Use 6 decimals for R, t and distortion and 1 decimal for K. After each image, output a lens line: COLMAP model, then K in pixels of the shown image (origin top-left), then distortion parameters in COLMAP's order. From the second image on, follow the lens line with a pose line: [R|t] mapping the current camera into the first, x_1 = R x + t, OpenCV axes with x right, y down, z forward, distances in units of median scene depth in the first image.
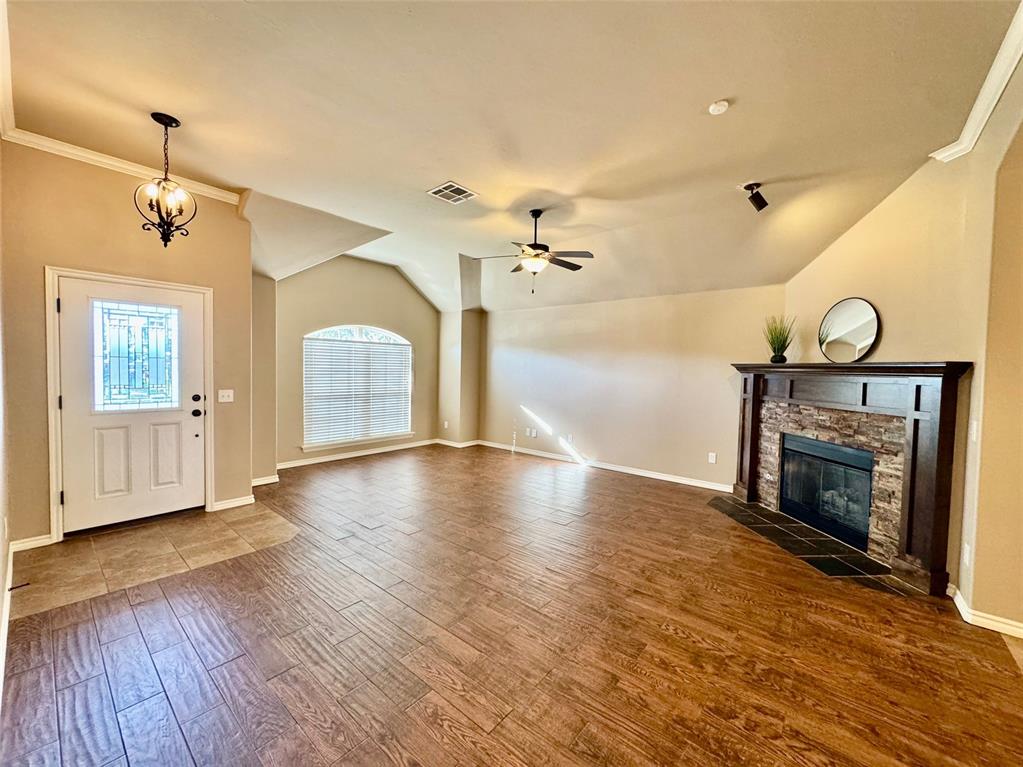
lens RADIAL K [[410.4, 0, 511.5], [0, 410.4, 383.5], [0, 0, 1]] dist [-0.001410, -0.000061]
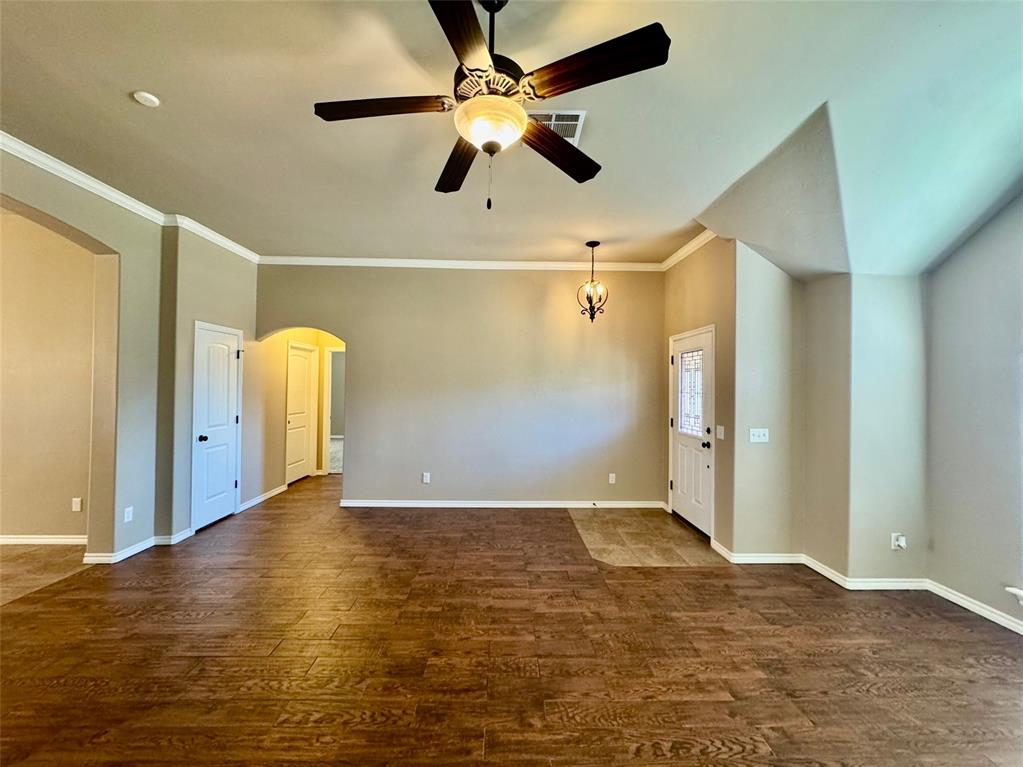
lens RADIAL K [[406.9, 0, 511.5], [0, 406.9, 383.5], [0, 0, 1]] dist [-0.000531, 0.000153]
pose [[-0.746328, -0.032864, -0.664766, 0.338352], [-0.052912, 0.998549, 0.010039, -0.076269], [0.663472, 0.042666, -0.746984, 1.567547]]
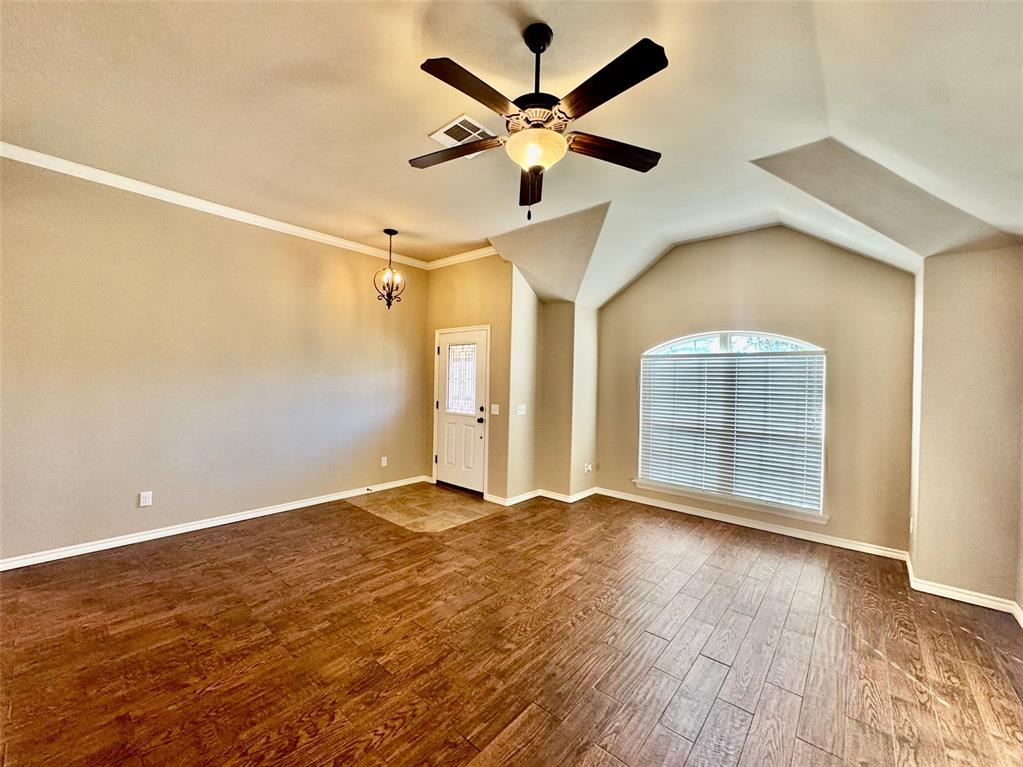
lens RADIAL K [[406.9, 0, 511.5], [0, 406.9, 383.5], [0, 0, 1]] dist [-0.000531, 0.000153]
pose [[-0.008258, -0.011768, -0.999897, 0.595355], [-0.061679, 0.998033, -0.011236, -0.041684], [0.998062, 0.061580, -0.008968, 1.199346]]
